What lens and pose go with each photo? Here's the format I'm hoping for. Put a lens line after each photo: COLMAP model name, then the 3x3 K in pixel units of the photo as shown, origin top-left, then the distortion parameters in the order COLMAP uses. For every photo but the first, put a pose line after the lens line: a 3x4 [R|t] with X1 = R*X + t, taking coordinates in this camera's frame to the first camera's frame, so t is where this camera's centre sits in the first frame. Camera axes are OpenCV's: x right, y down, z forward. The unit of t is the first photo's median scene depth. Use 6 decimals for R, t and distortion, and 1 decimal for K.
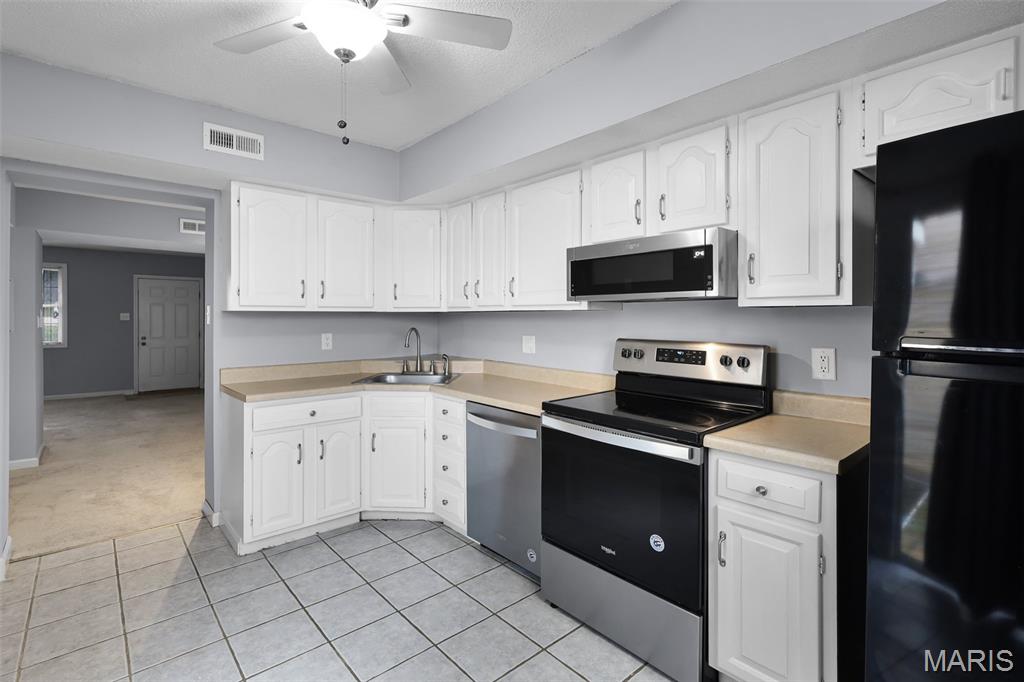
lens RADIAL K [[484.5, 0, 514.5], [0, 484.5, 316.7], [0, 0, 1]] dist [-0.000536, 0.000074]
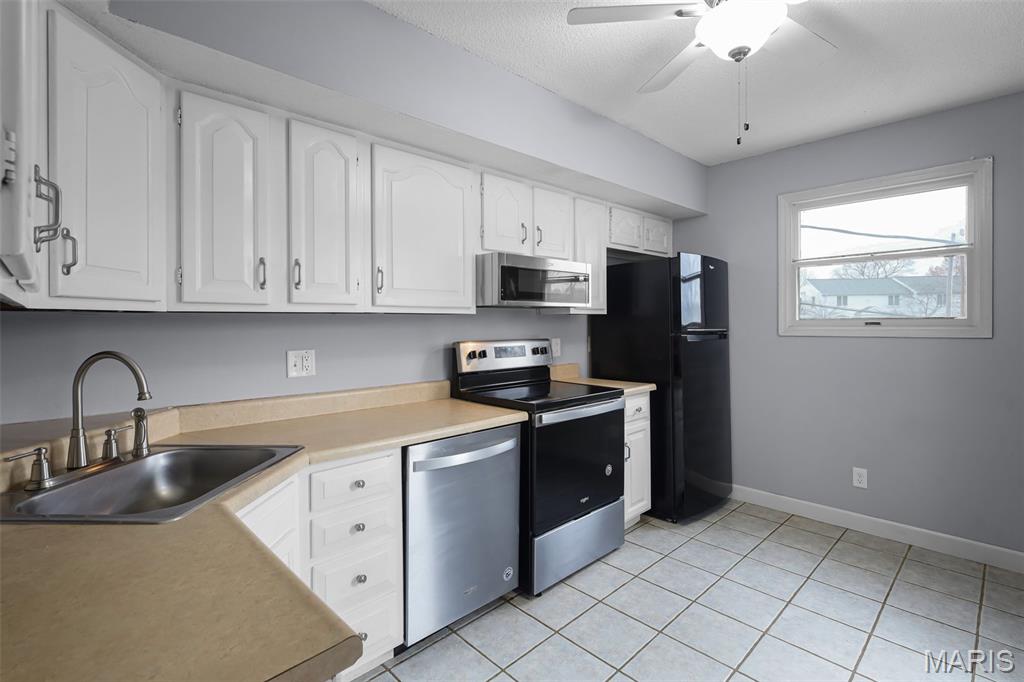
lens RADIAL K [[469.2, 0, 508.3], [0, 469.2, 325.3], [0, 0, 1]] dist [-0.004081, -0.000388]
pose [[-0.030629, -0.008592, 0.999494, -0.880204], [0.006247, 0.999942, 0.008788, 0.001463], [-0.999511, 0.006513, -0.030573, 1.035274]]
